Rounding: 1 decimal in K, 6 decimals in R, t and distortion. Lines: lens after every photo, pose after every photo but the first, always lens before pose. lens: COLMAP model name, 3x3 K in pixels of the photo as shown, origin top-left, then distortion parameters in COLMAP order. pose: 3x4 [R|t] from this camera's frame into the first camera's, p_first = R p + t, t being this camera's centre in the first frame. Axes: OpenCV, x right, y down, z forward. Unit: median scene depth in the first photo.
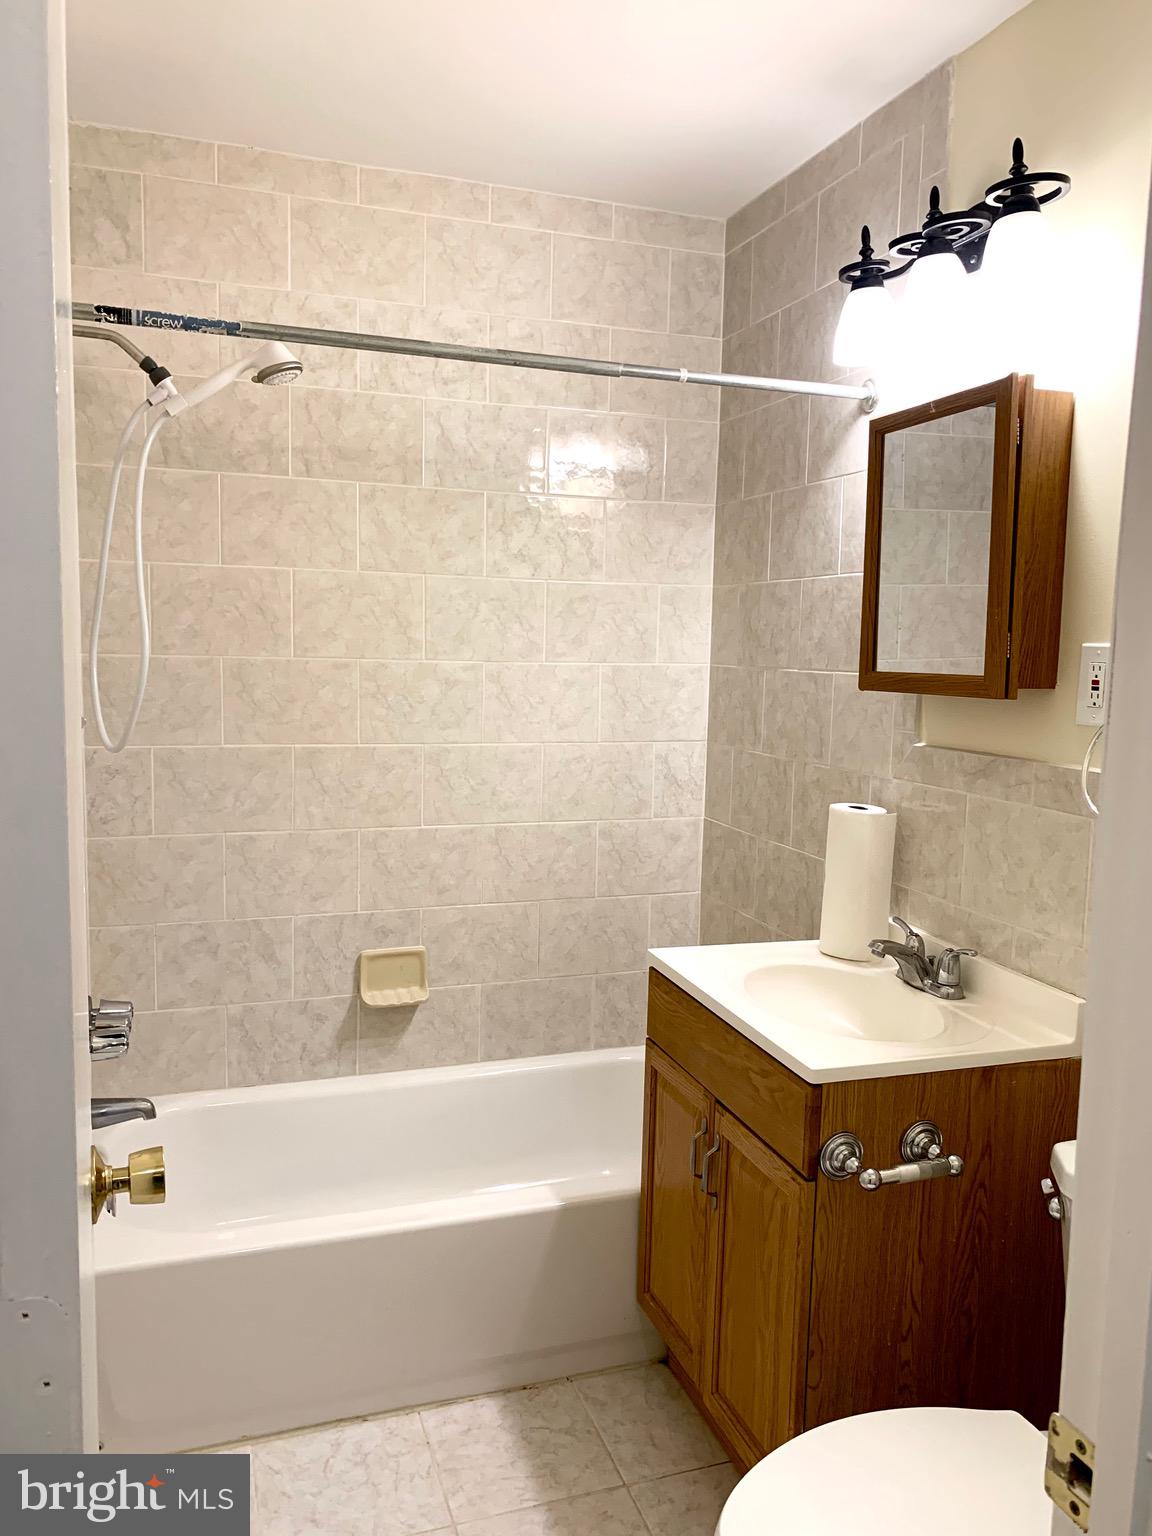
lens RADIAL K [[1177.3, 0, 606.7], [0, 1177.3, 746.7], [0, 0, 1]] dist [0.004393, 0.000041]
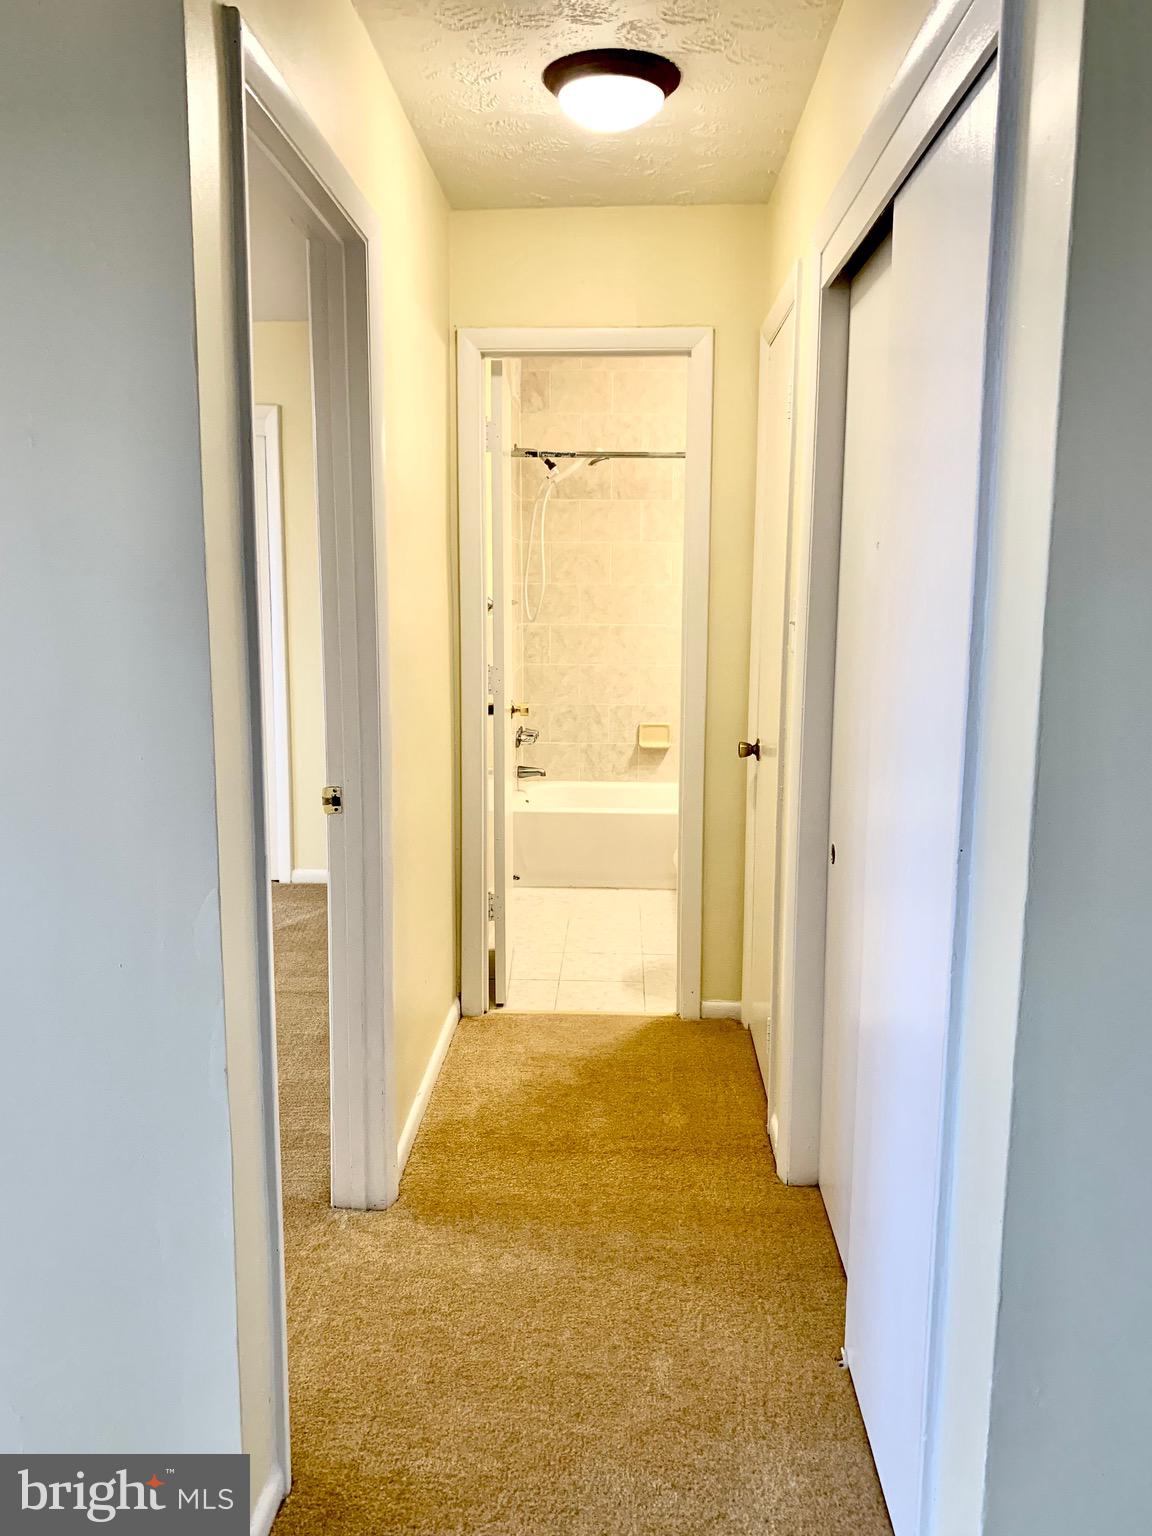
lens RADIAL K [[1177.3, 0, 577.5], [0, 1177.3, 766.5], [0, 0, 1]] dist [0.004393, 0.000041]
pose [[0.922272, 0.046562, -0.383727, 0.529816], [-0.021409, 0.997348, 0.069565, 0.111847], [0.385949, -0.055942, 0.920822, -1.051519]]
